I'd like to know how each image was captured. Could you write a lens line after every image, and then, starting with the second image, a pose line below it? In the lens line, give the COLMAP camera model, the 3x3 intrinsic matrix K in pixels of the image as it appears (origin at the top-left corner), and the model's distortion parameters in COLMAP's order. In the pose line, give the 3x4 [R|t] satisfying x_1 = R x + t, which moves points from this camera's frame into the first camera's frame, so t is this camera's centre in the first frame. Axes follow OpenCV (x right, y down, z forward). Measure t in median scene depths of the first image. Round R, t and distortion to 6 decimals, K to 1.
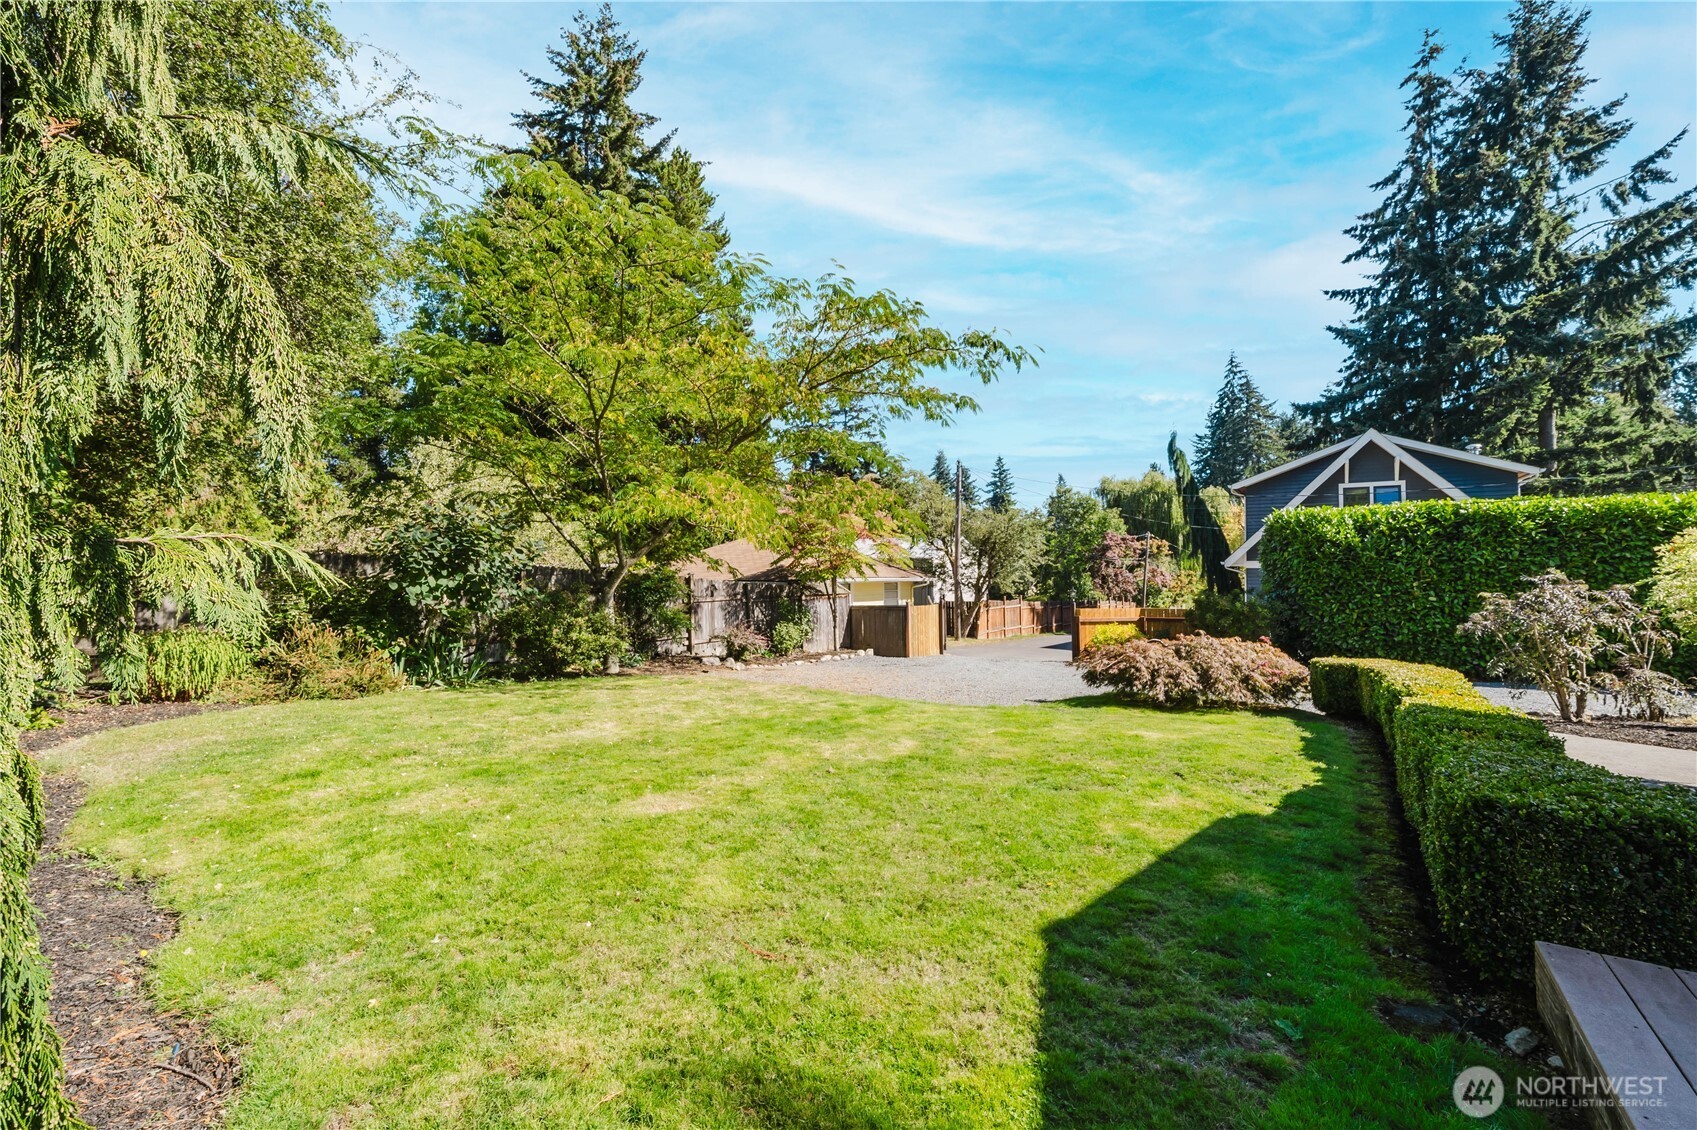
lens RADIAL K [[708.0, 0, 842.6], [0, 708.0, 574.8], [0, 0, 1]] dist [-0.000991, -0.000550]
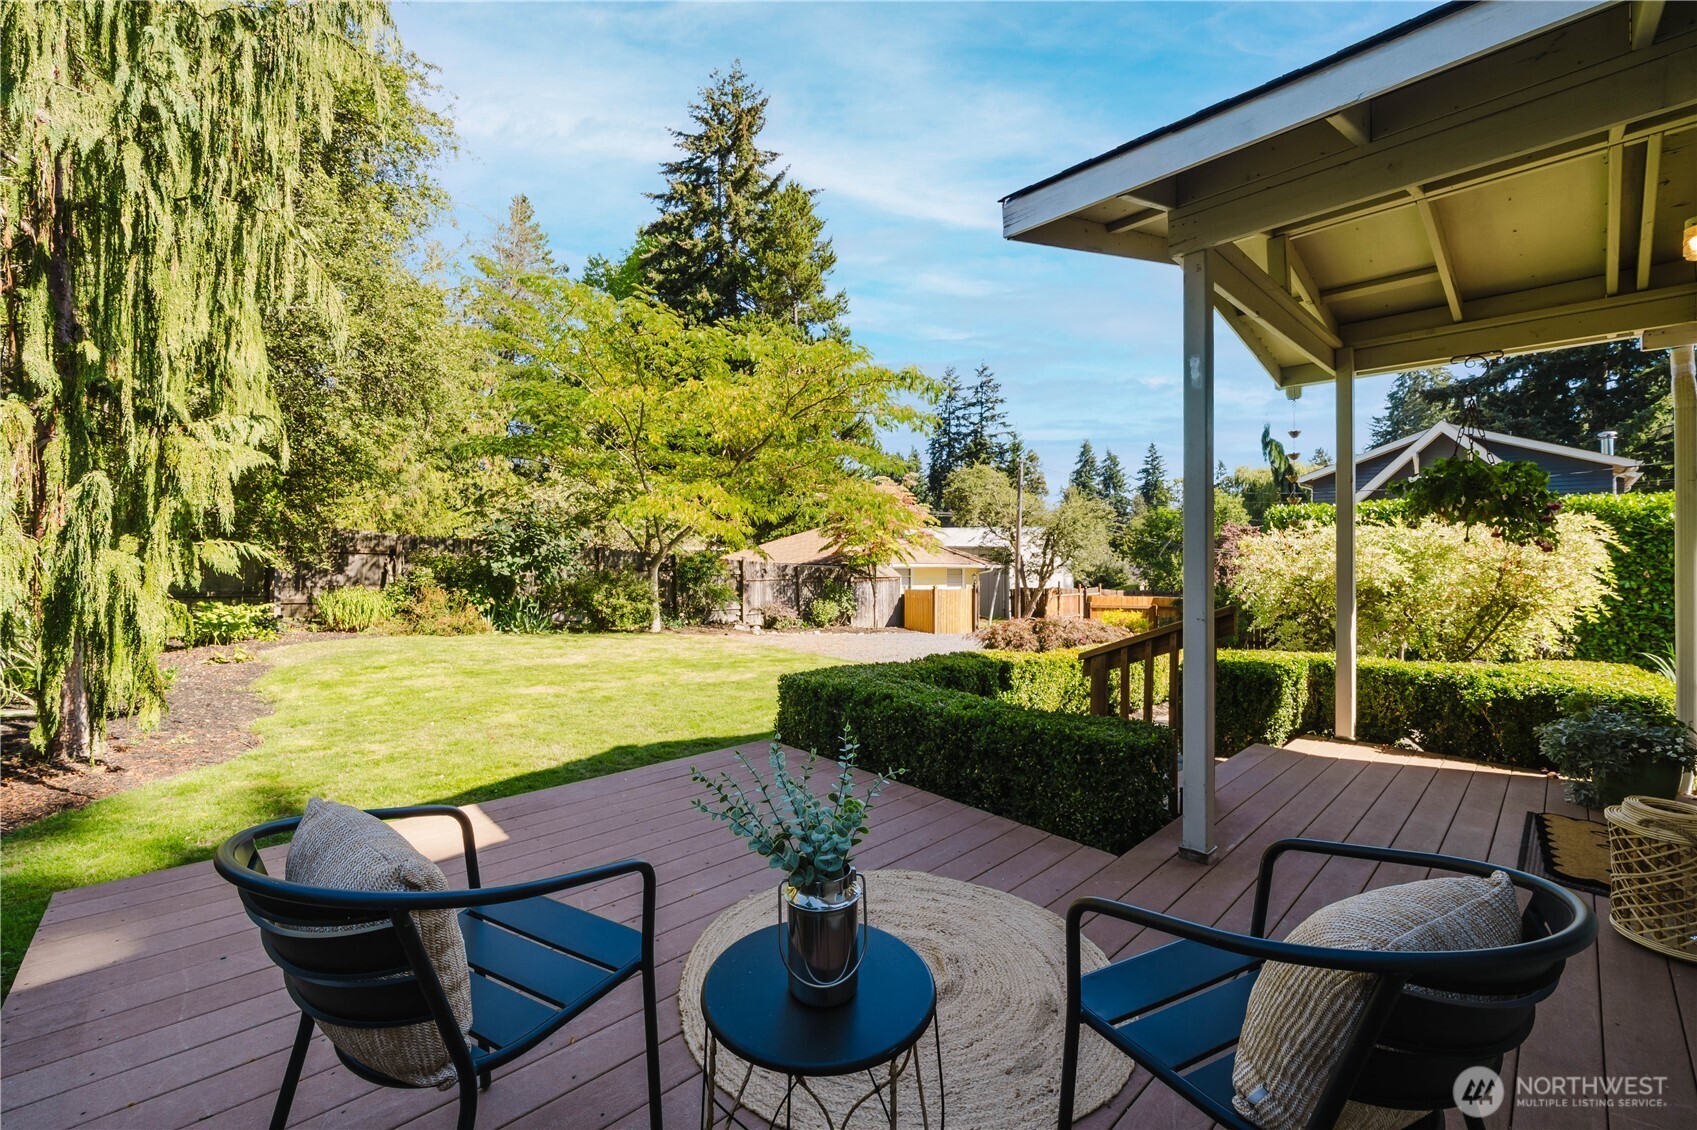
lens RADIAL K [[681.4, 0, 848.5], [0, 681.4, 565.0], [0, 0, 1]] dist [-0.001344, -0.000205]
pose [[0.979236, 0.020100, -0.201727, 0.092836], [-0.018626, 0.999784, 0.009206, -0.001254], [0.201868, -0.005257, 0.979399, -0.054577]]
